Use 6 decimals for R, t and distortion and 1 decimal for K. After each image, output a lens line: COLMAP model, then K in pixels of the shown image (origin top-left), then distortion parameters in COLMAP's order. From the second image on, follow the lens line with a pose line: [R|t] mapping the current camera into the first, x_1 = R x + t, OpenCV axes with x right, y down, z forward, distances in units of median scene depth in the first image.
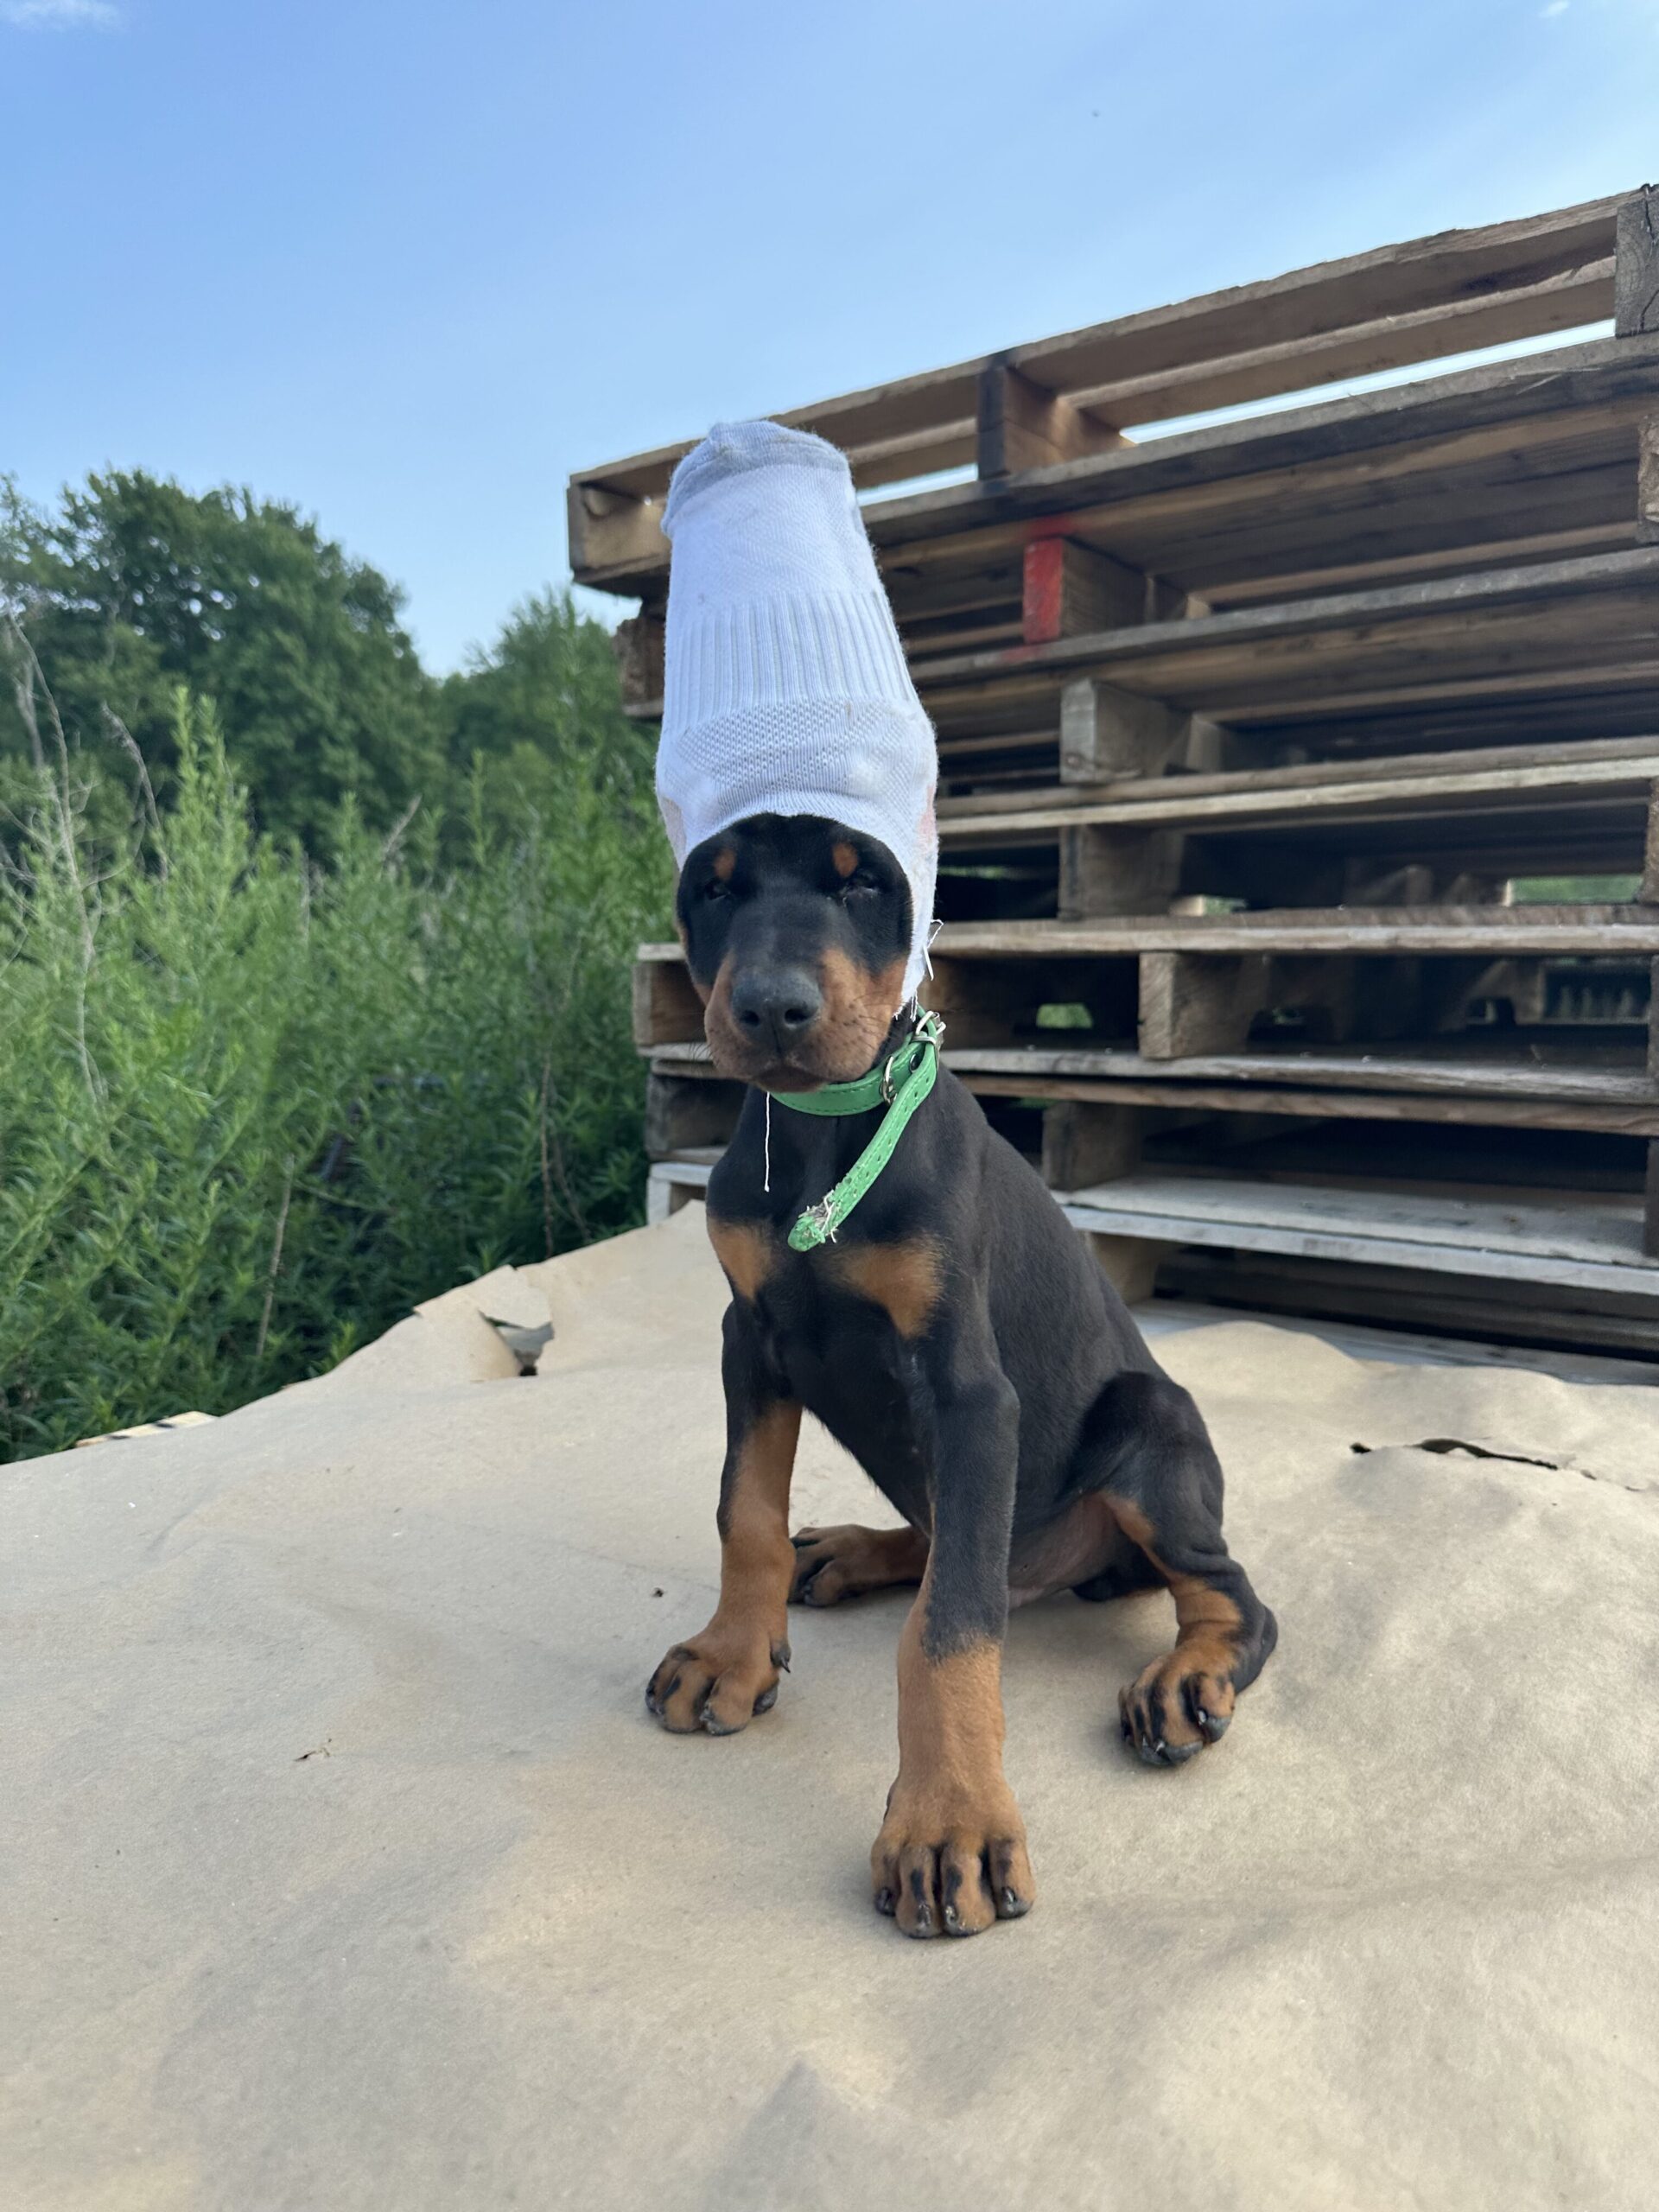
lens RADIAL K [[1555.6, 0, 850.6], [0, 1555.6, 1091.8], [0, 0, 1]] dist [0.038585, -0.066877]
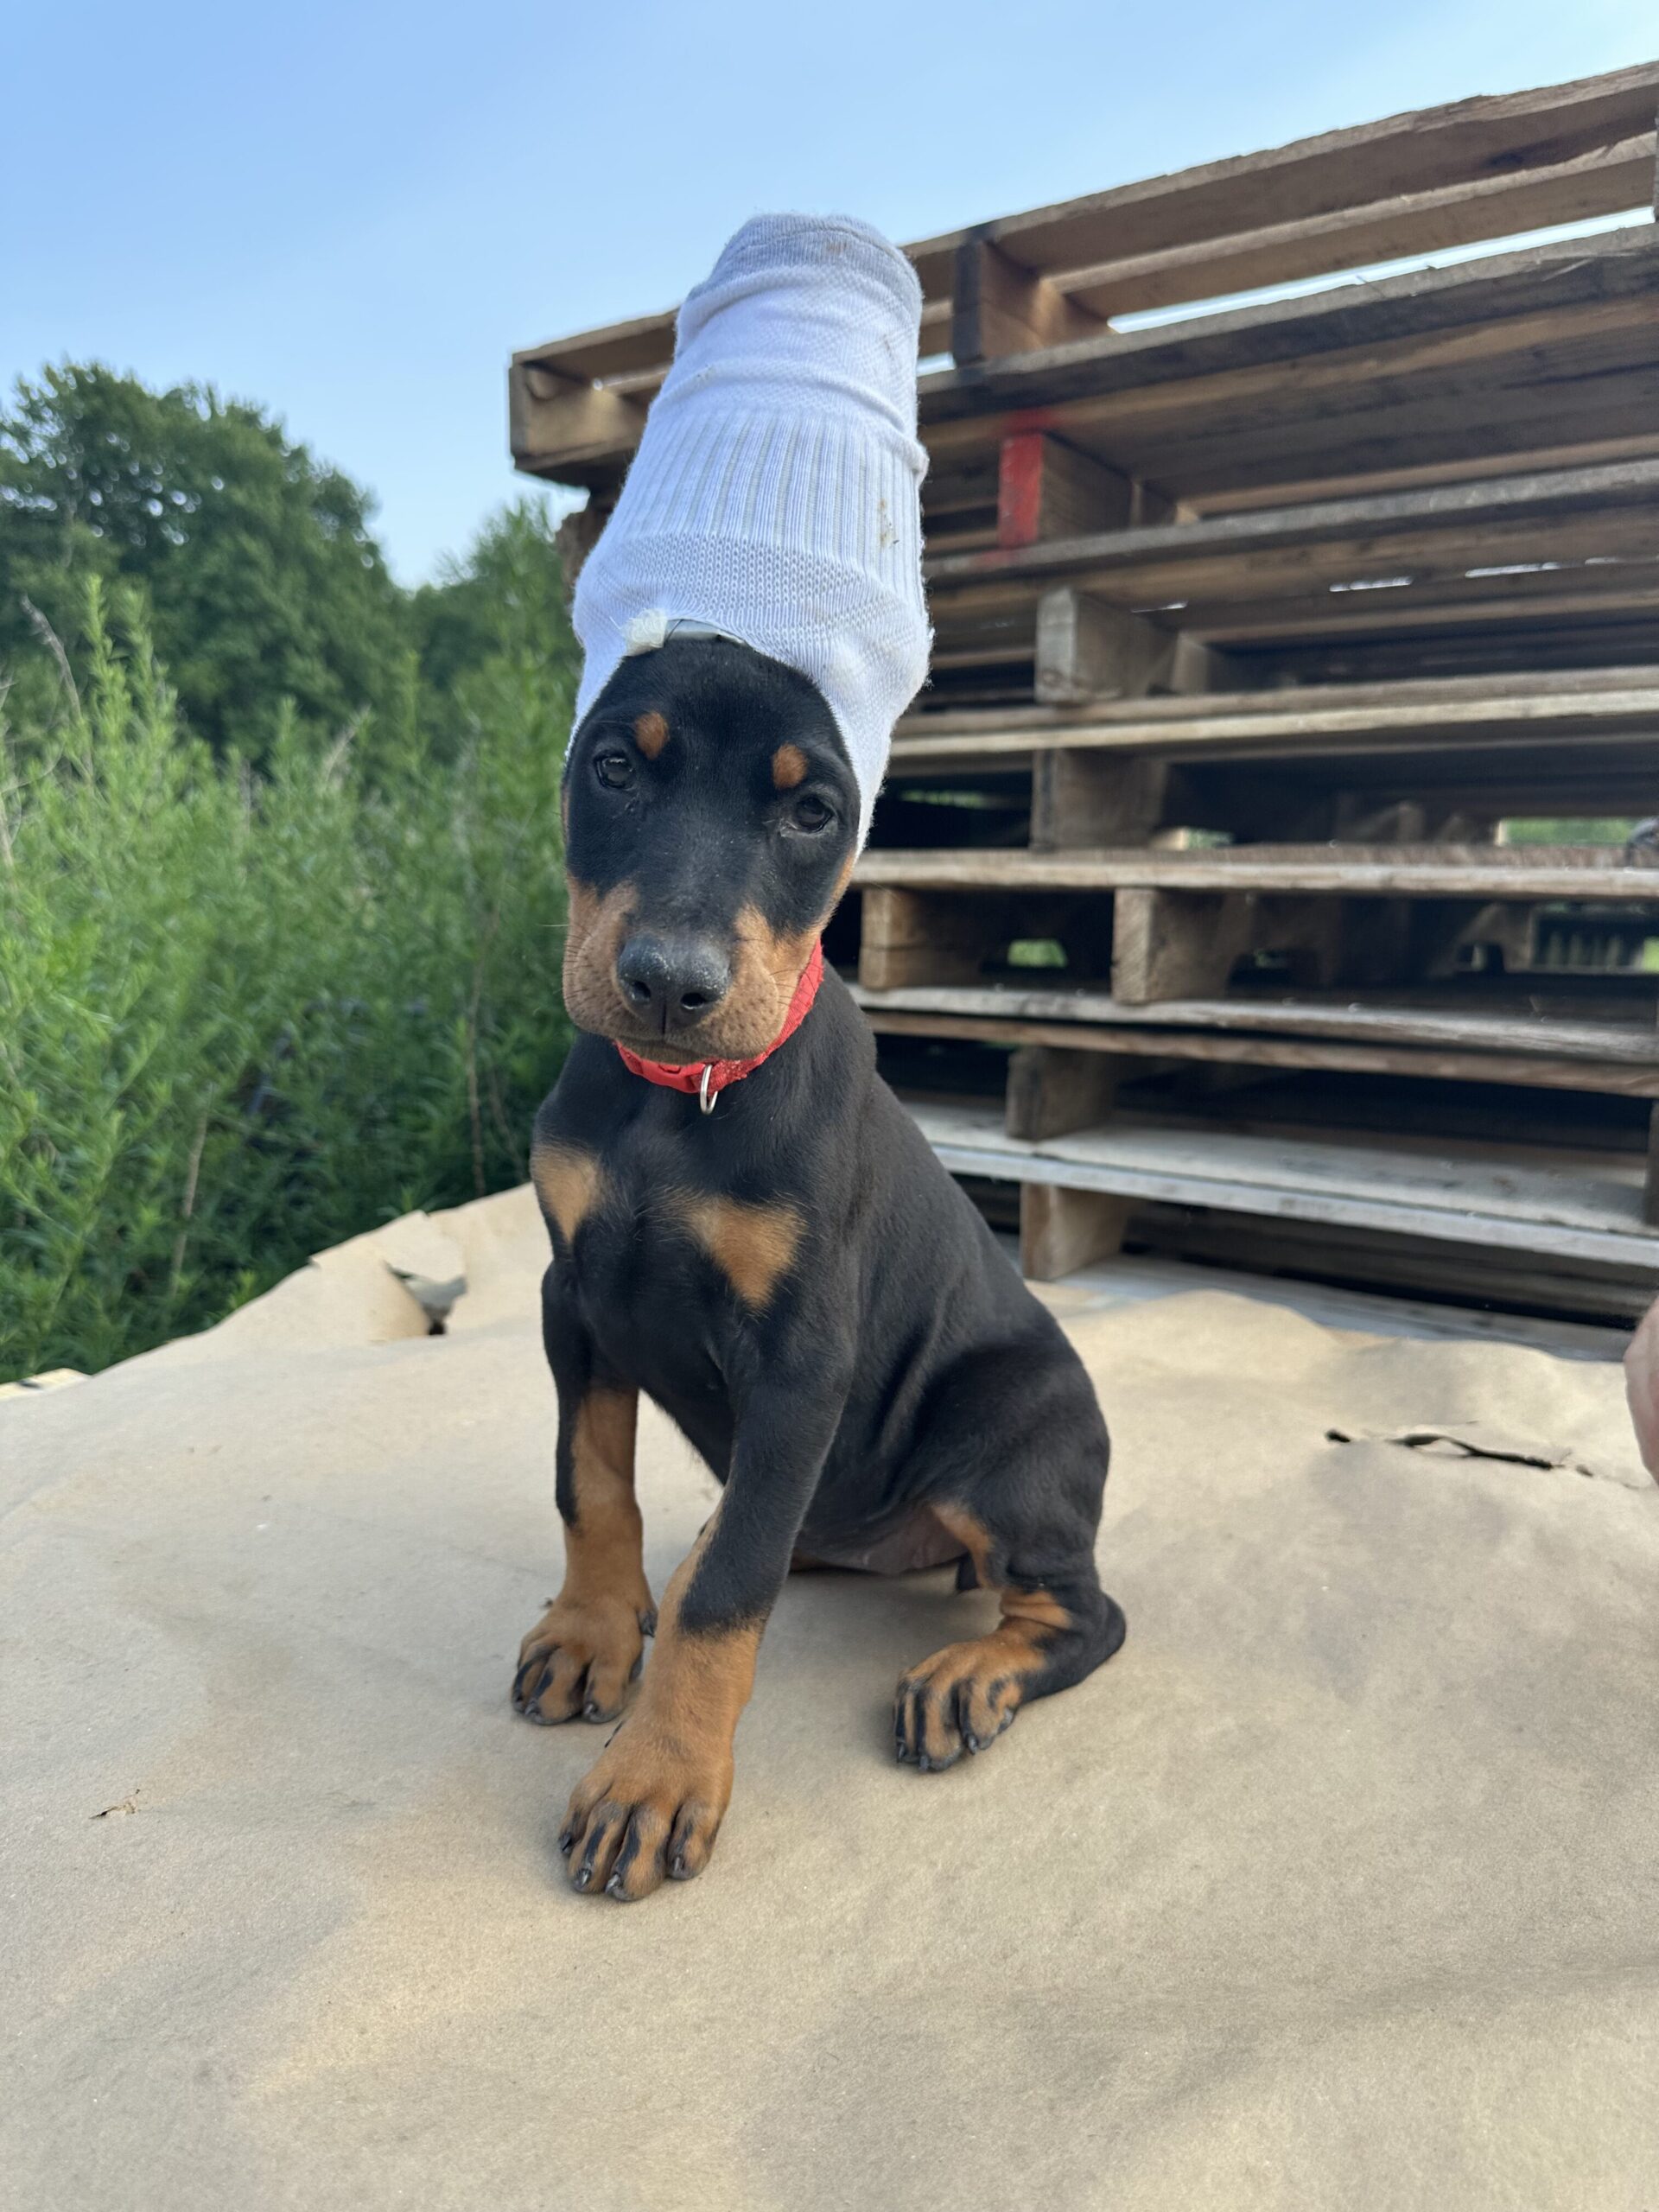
lens RADIAL K [[1578.3, 0, 866.0], [0, 1578.3, 1073.9], [0, 0, 1]] dist [0.005038, -0.008895]
pose [[0.999455, 0.020311, 0.026016, 0.014776], [-0.021112, 0.999299, 0.030905, -0.004180], [-0.025370, -0.031437, 0.999184, 0.061589]]
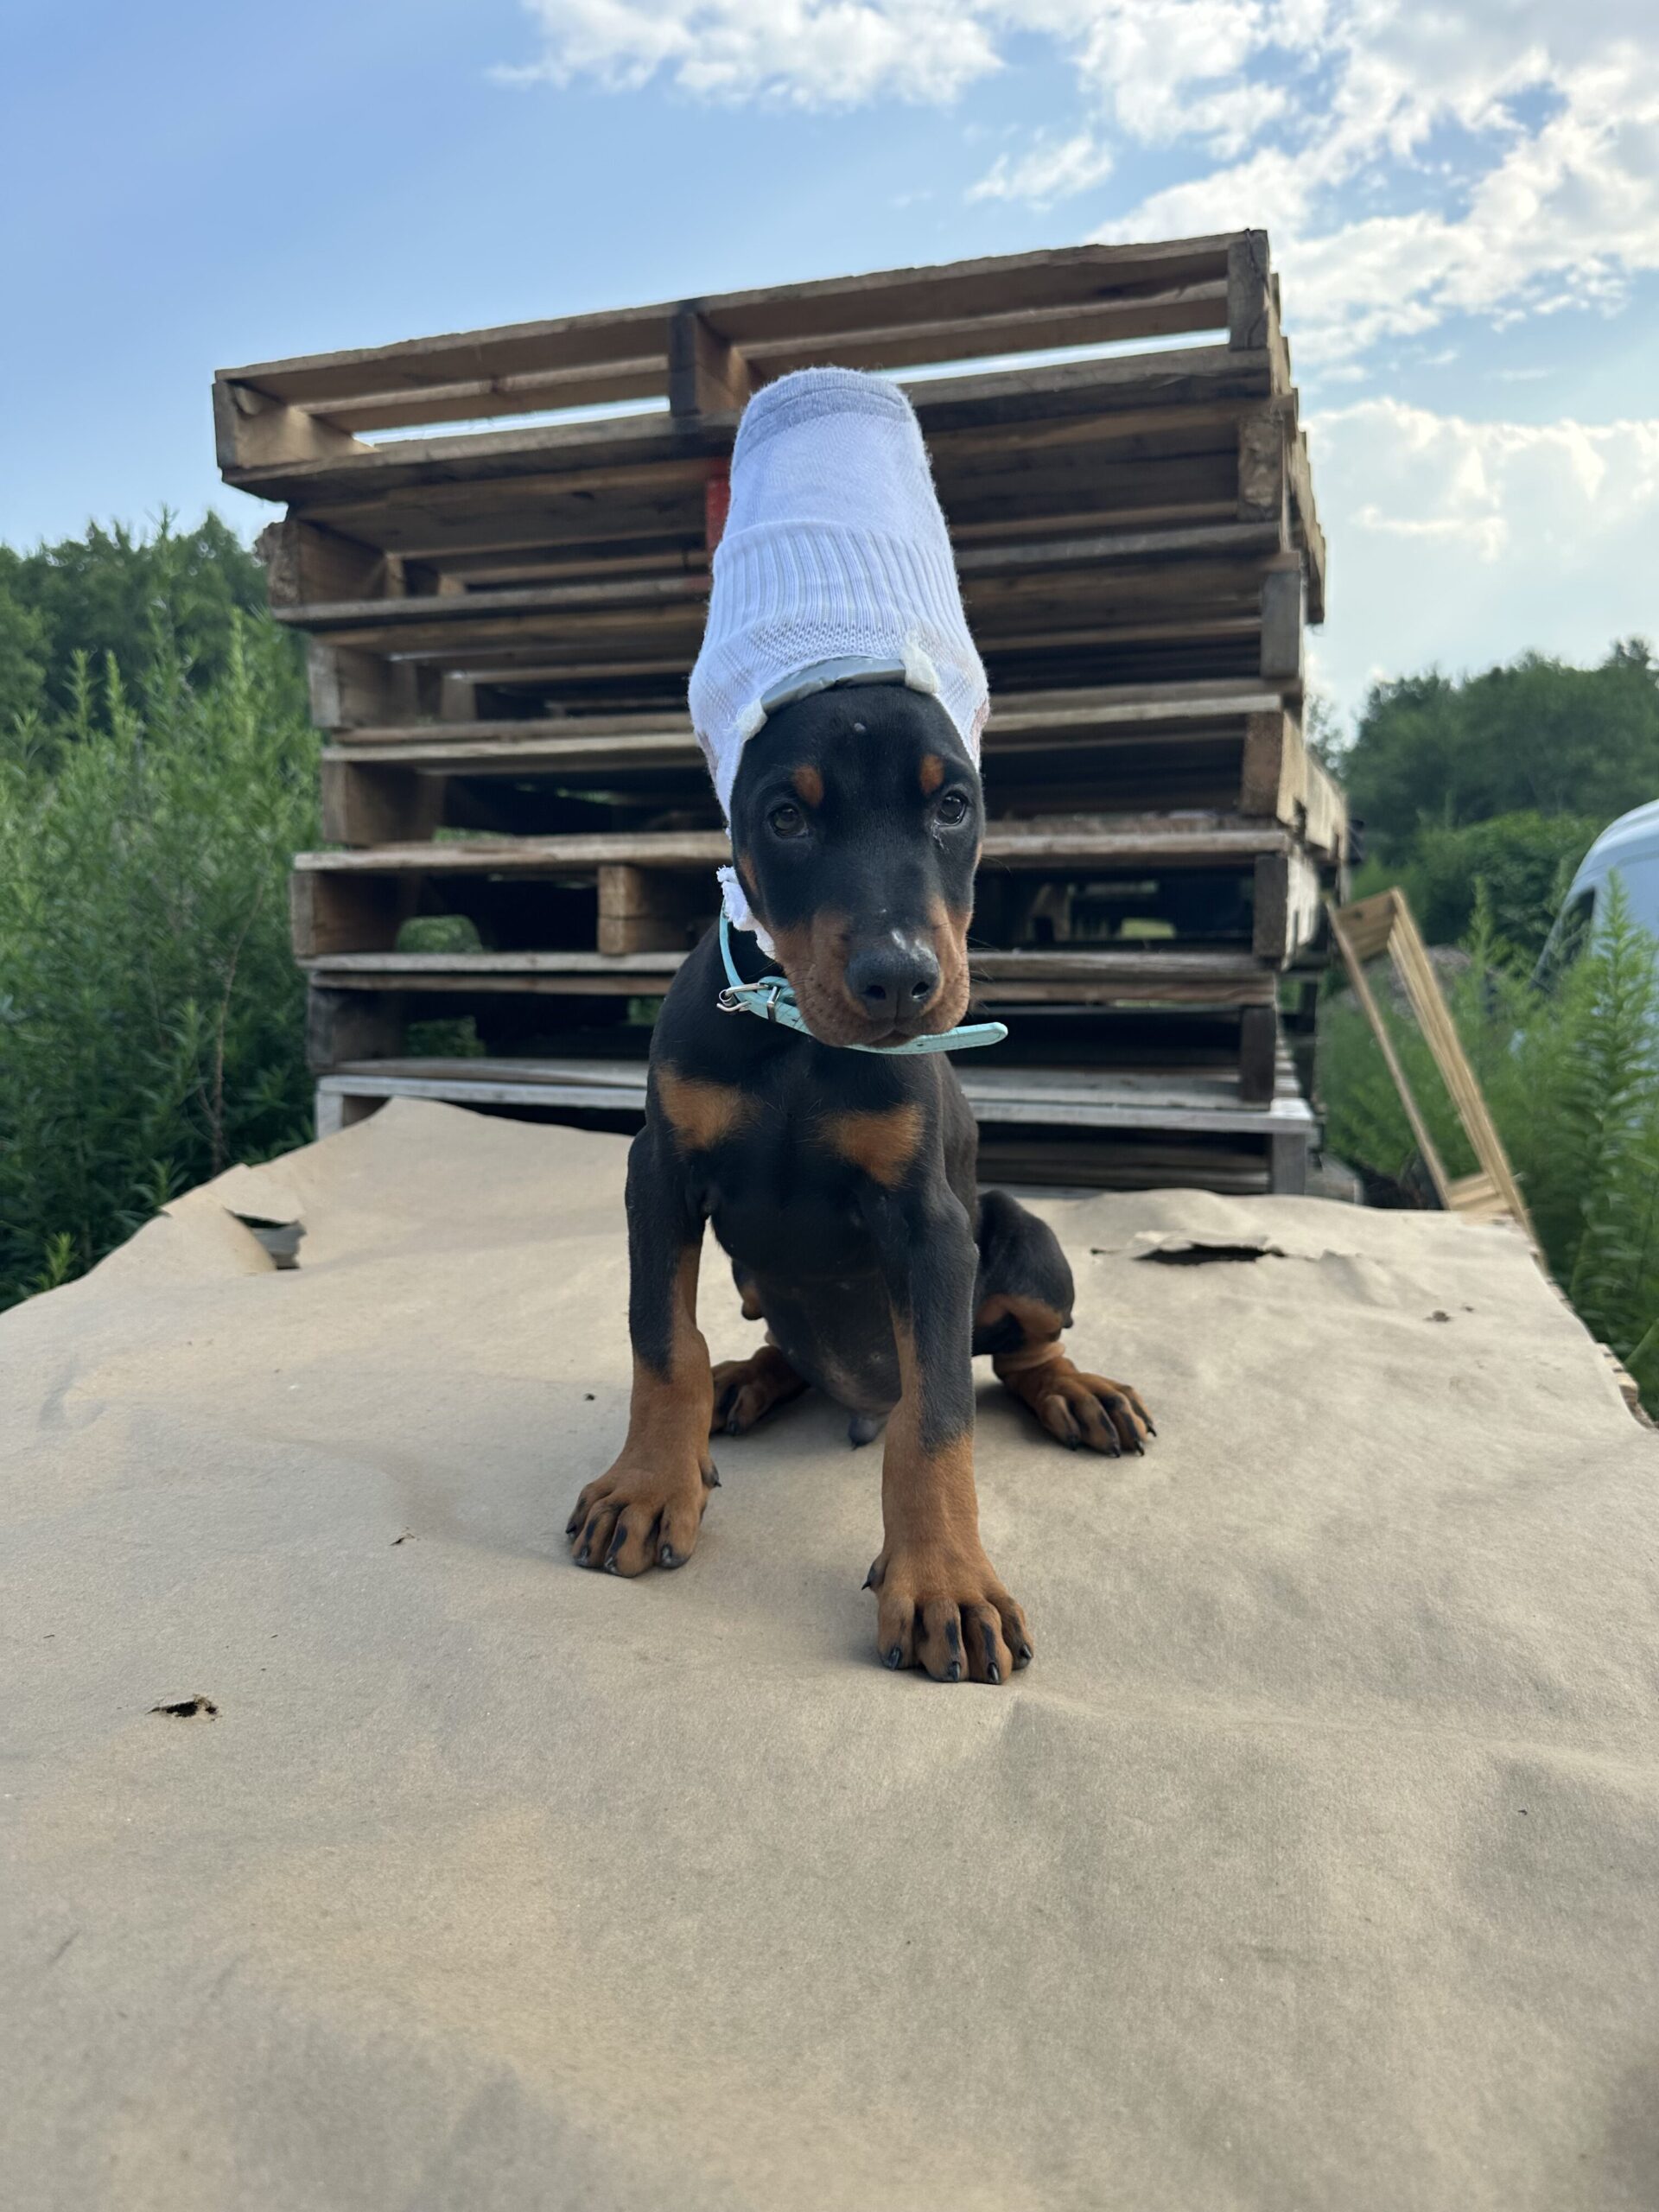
lens RADIAL K [[1551.6, 0, 801.5], [0, 1551.6, 1068.2], [0, 0, 1]] dist [0.074511, -0.172377]
pose [[0.948393, -0.033295, 0.315344, -0.181613], [0.029071, 0.999414, 0.018088, 0.039248], [-0.315761, -0.007987, 0.948805, -0.052137]]
